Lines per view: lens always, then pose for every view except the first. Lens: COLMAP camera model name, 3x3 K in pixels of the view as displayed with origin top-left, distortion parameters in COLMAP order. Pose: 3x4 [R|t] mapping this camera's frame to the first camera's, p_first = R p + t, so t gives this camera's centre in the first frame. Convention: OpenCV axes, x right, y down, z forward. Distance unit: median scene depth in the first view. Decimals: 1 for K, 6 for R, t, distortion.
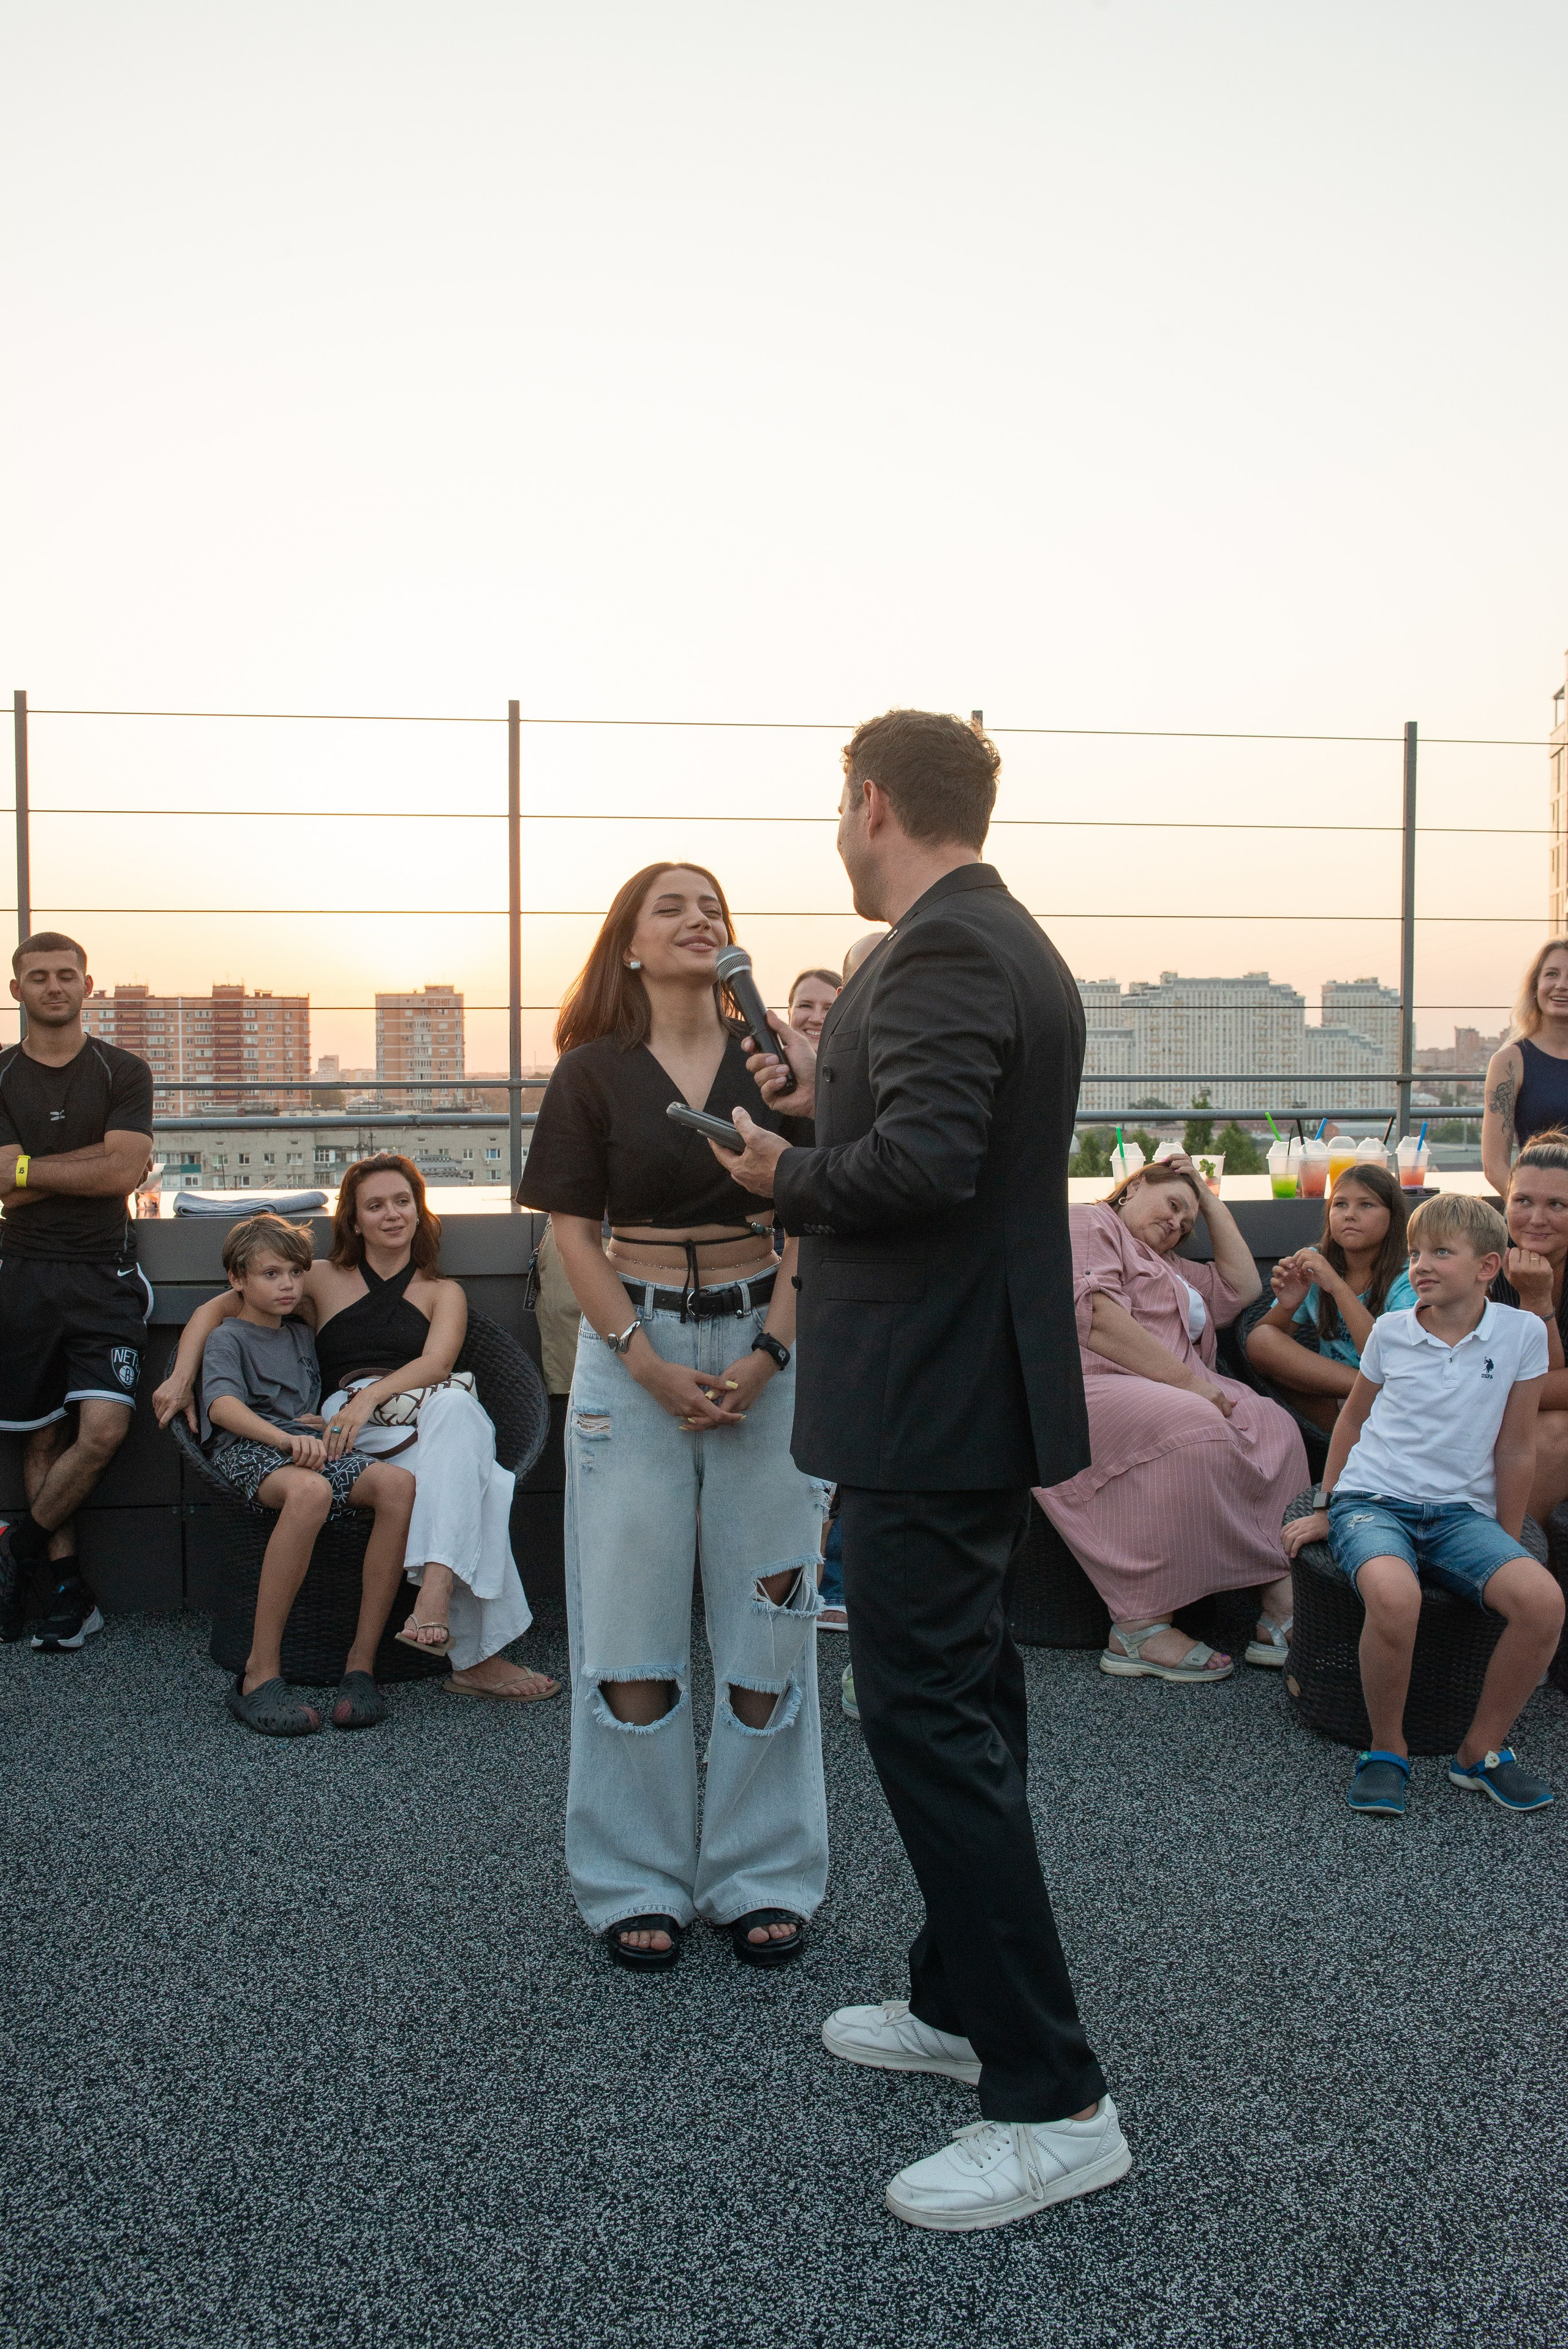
lens RADIAL K [[2195.7, 0, 741.8], [0, 2195.7, 1164.7], [0, 0, 1]] dist [0.055112, -0.010131]
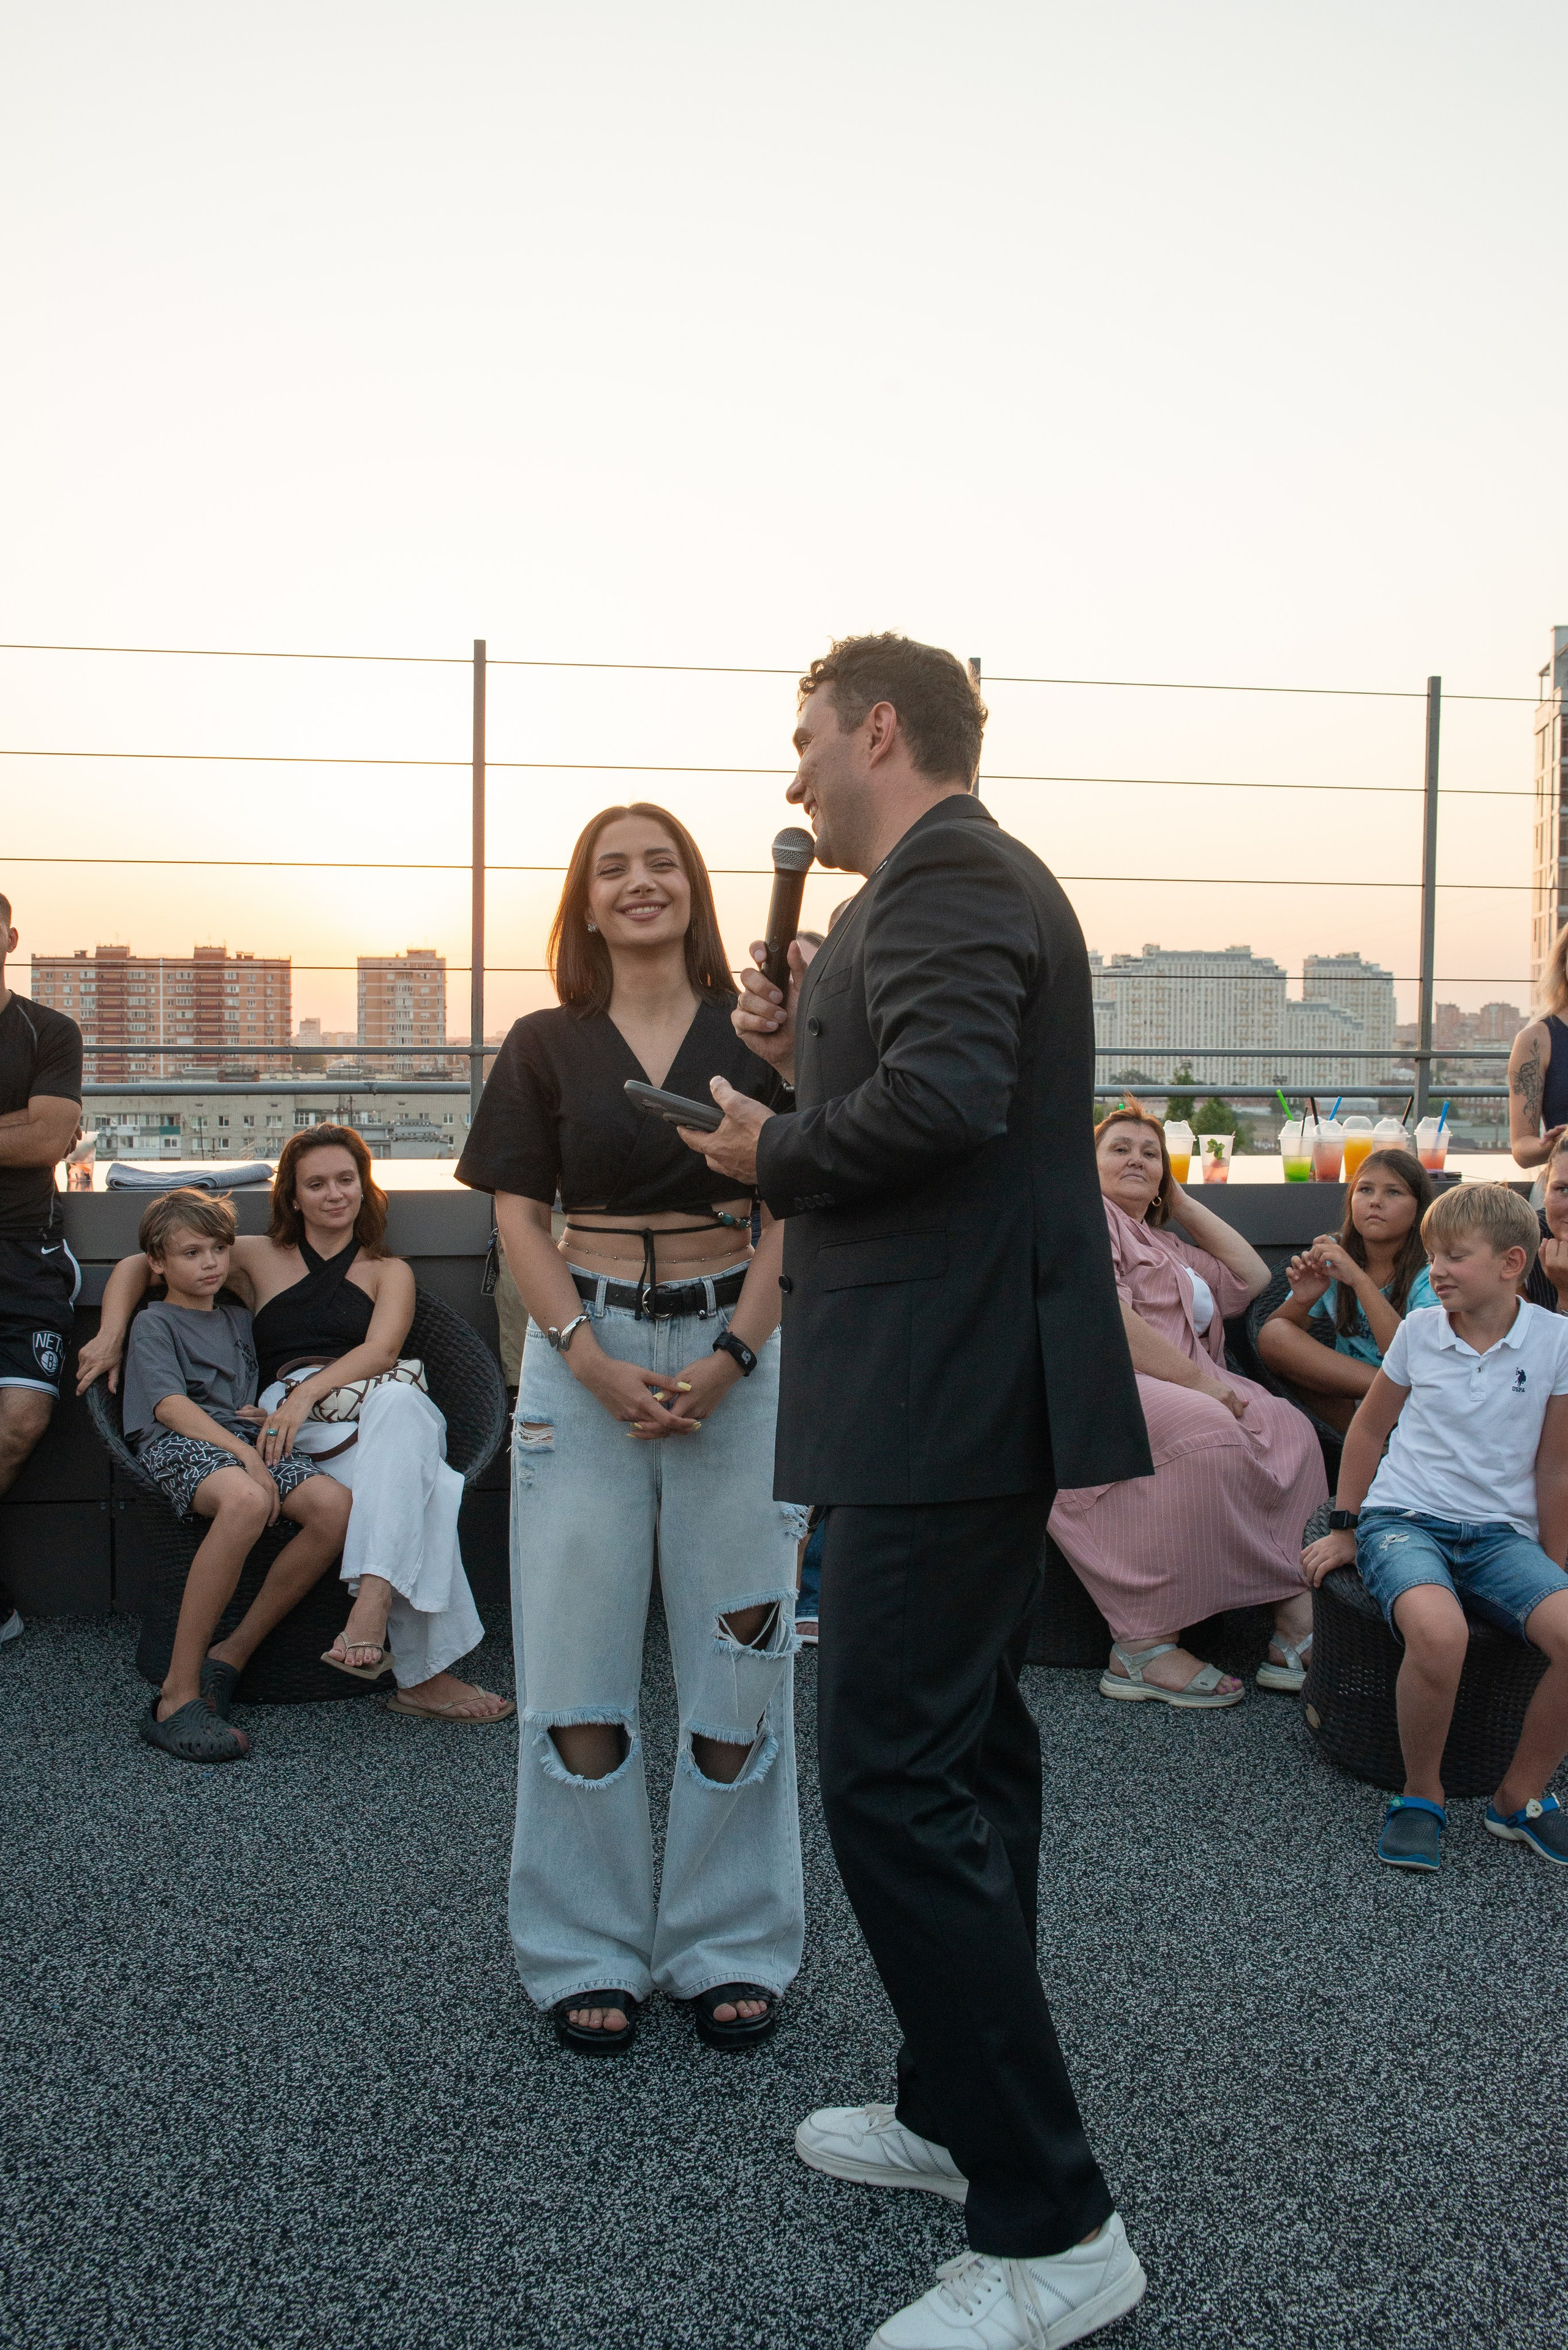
lens RADIAL K [[2196.7, 0, 741.8], [0, 2196.7, 1165.2], [0, 0, 1]] dist [0.055112, -0.010131]
pose [[0.999903, 0.010595, 0.008991, 0.002793], [-0.010727, 0.999834, 0.014728, -0.005377], [-0.008833, -0.014823, 0.999851, 0.114468]]
